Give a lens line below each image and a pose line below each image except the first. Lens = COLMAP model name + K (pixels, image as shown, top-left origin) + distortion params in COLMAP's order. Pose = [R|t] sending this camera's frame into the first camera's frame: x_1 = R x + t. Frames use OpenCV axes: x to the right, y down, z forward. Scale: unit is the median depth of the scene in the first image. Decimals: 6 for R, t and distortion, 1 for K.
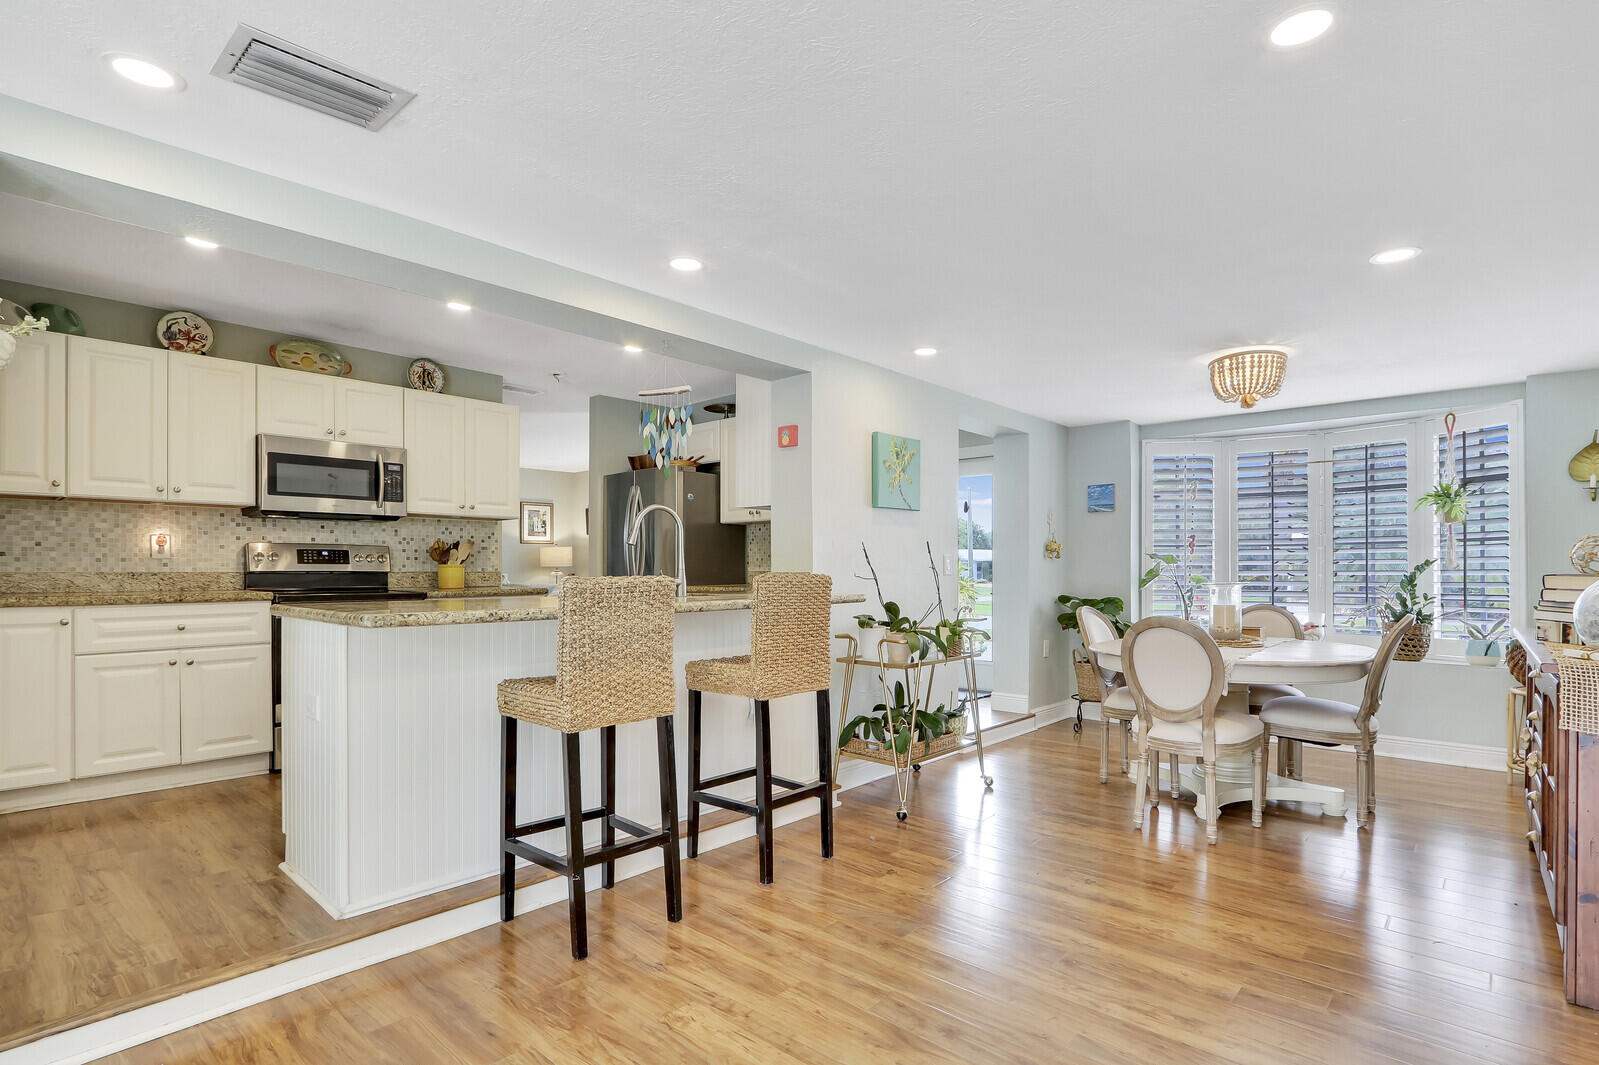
lens RADIAL K [[806.8, 0, 779.9], [0, 806.8, 568.7], [0, 0, 1]] dist [-0.003940, 0.001128]
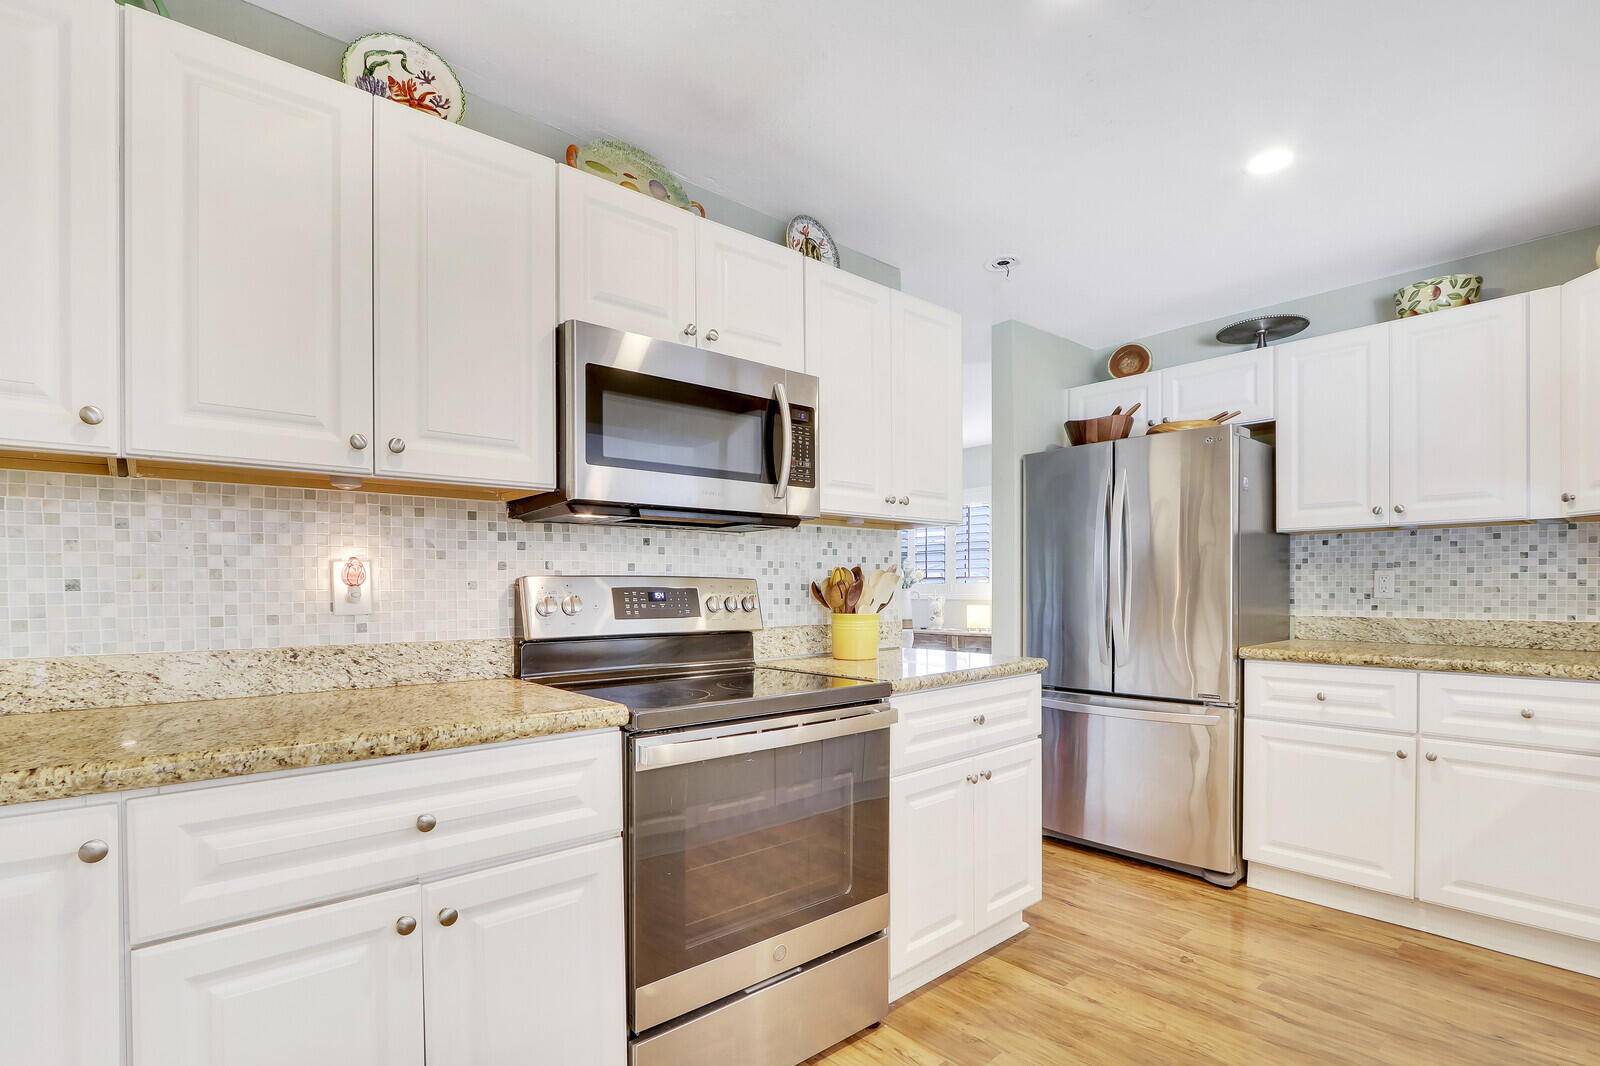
lens RADIAL K [[759.7, 0, 778.5], [0, 759.7, 594.4], [0, 0, 1]] dist [-0.010205, 0.001001]
pose [[0.995103, -0.003433, -0.098780, -0.492535], [0.004278, 0.999956, 0.008344, -0.025472], [0.098747, -0.008725, 0.995074, 0.607110]]
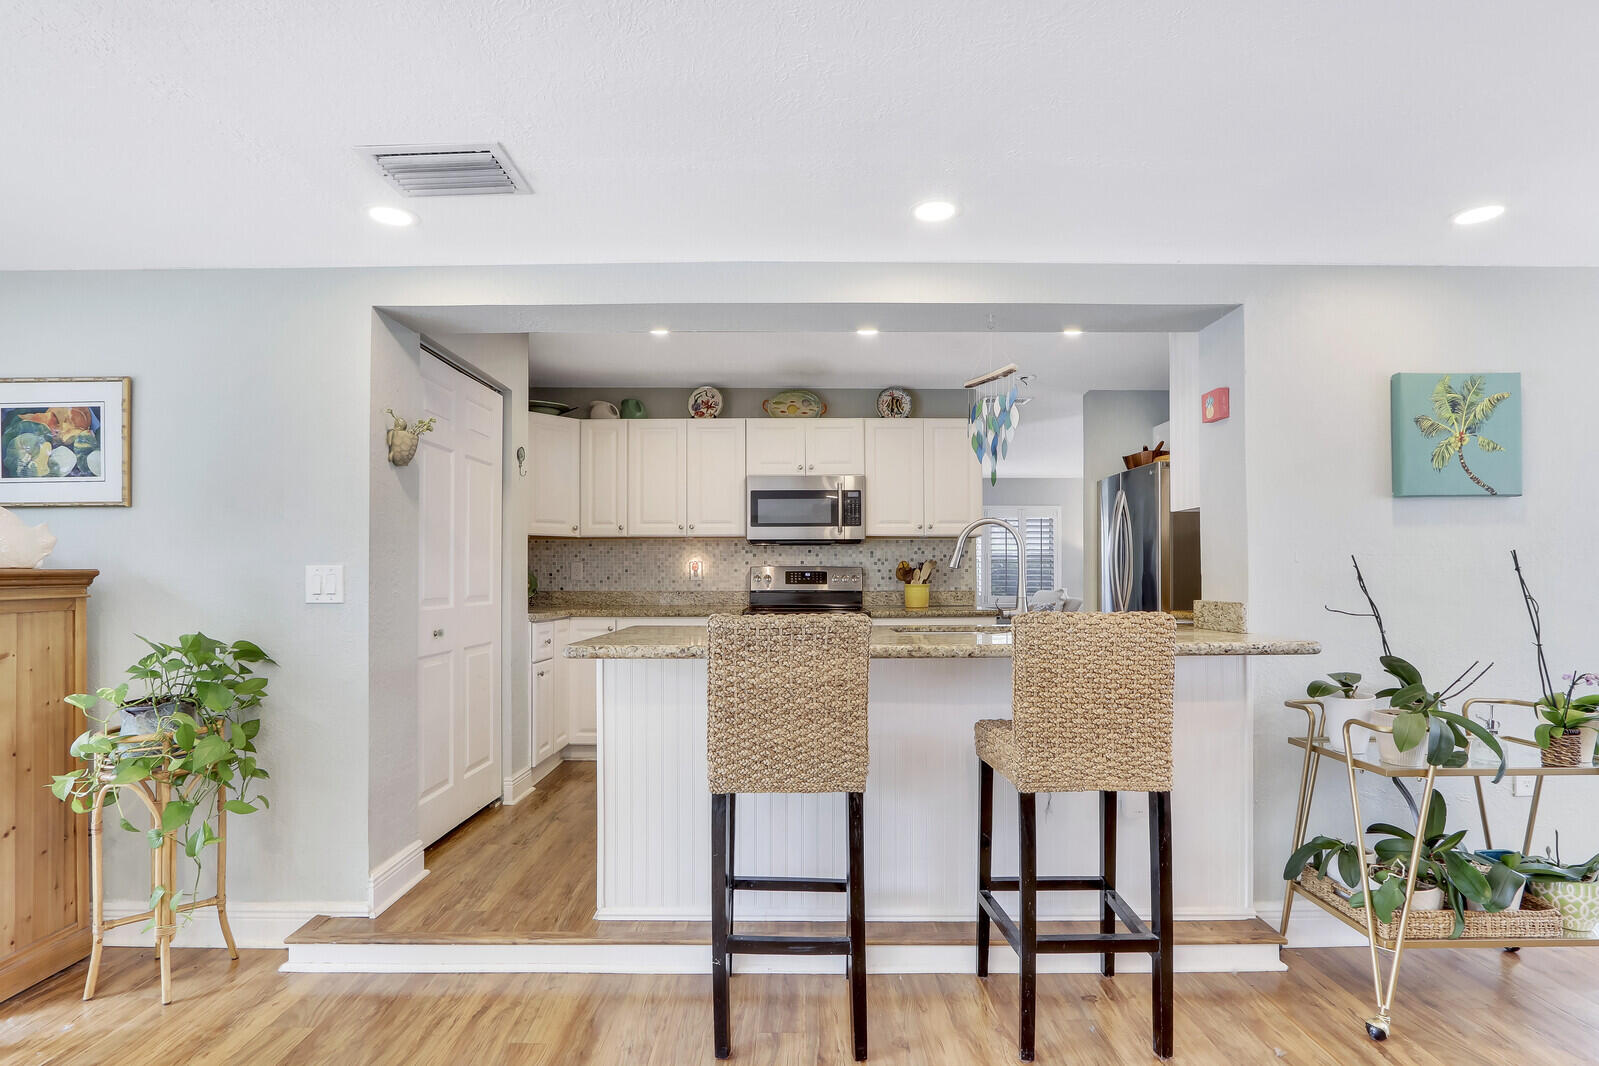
lens RADIAL K [[759.2, 0, 791.9], [0, 759.2, 571.5], [0, 0, 1]] dist [-0.010205, 0.001001]
pose [[0.682472, -0.007120, -0.730877, 0.223210], [0.002396, 0.999969, -0.007504, -0.016985], [0.730908, 0.003370, 0.682468, 0.278188]]
